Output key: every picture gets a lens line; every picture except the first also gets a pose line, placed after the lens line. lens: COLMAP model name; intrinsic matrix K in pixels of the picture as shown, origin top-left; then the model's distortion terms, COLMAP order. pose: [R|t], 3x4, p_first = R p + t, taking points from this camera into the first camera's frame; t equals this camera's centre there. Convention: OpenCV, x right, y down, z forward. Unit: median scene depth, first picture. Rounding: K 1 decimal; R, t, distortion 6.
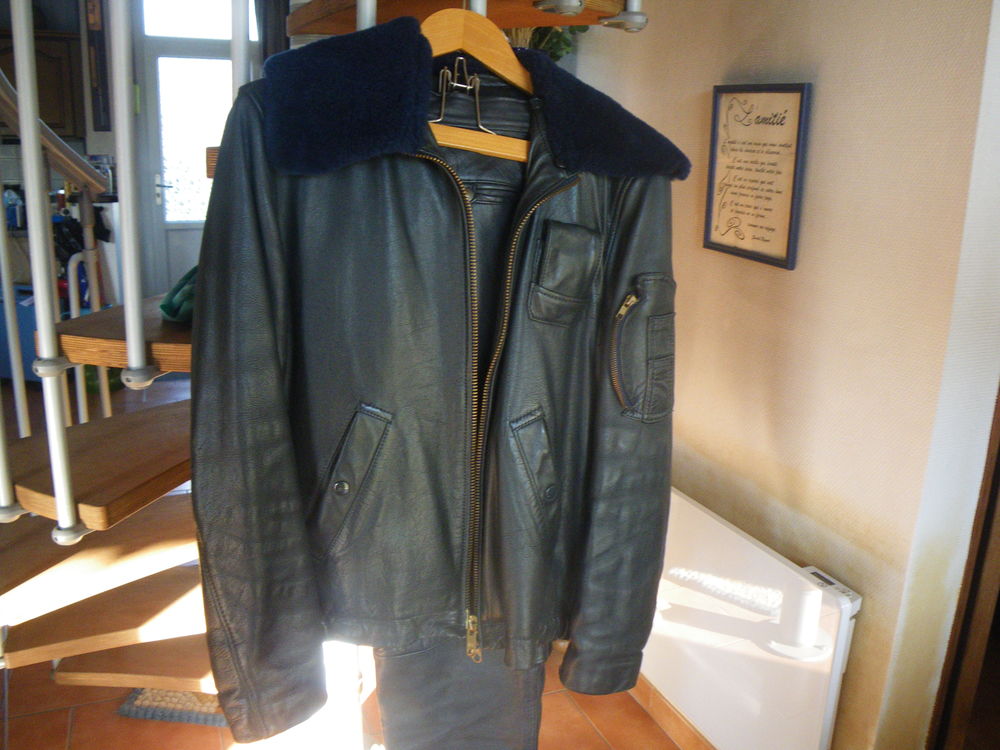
lens RADIAL K [[813.8, 0, 505.1], [0, 813.8, 355.3], [0, 0, 1]] dist [-0.181660, 0.122748]
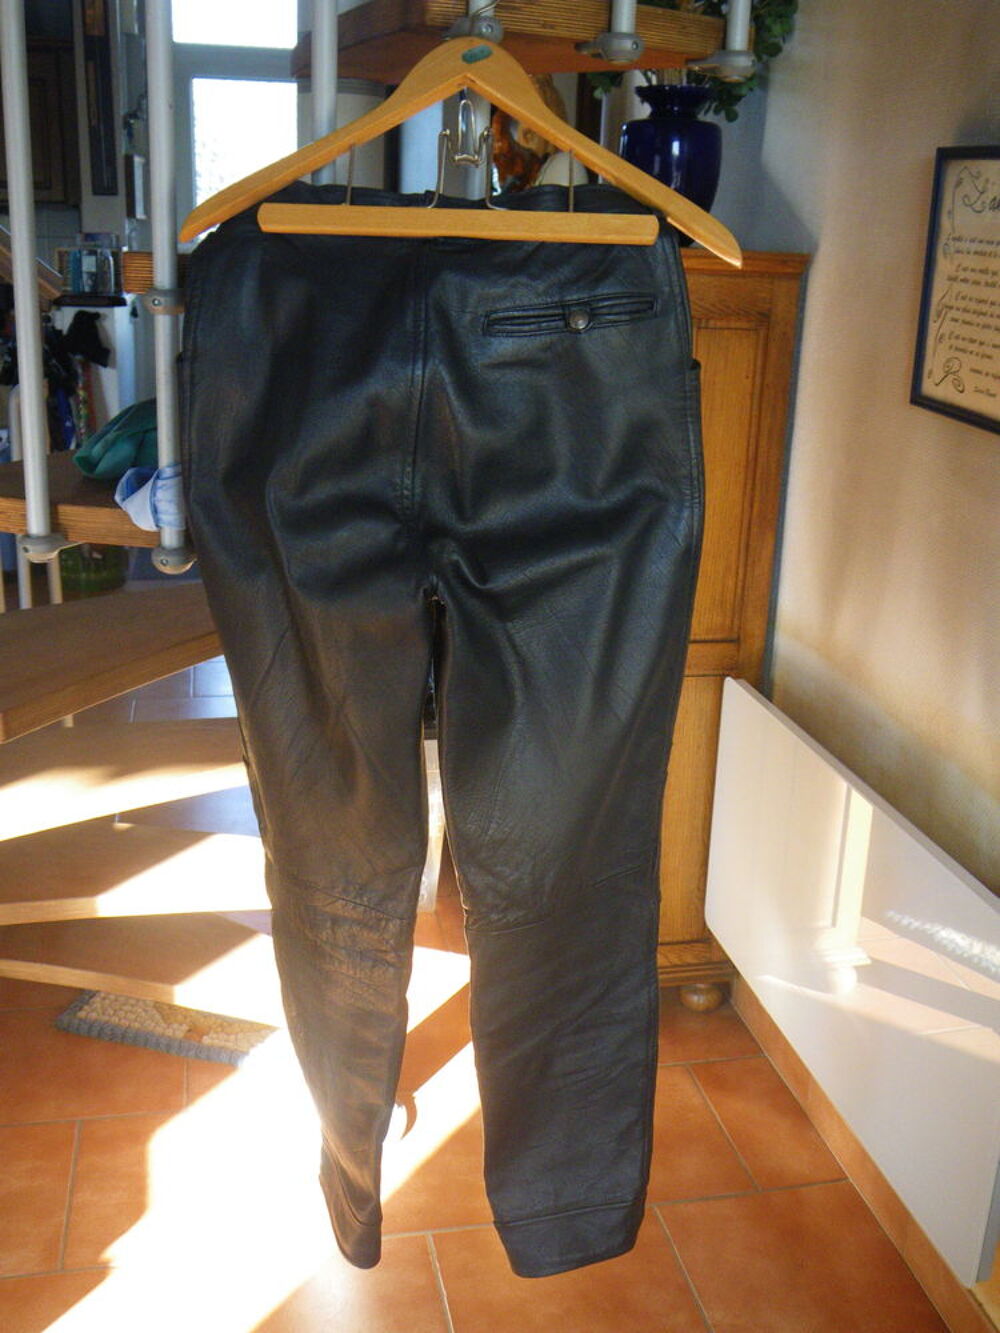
lens RADIAL K [[1319.2, 0, 500.0], [0, 1319.2, 666.5], [0, 0, 1]] dist [-0.131266, 0.145664]
pose [[0.980046, 0.065537, -0.187658, 0.140090], [-0.051324, 0.995503, 0.079626, 0.011669], [0.192033, -0.068405, 0.979002, -0.114480]]
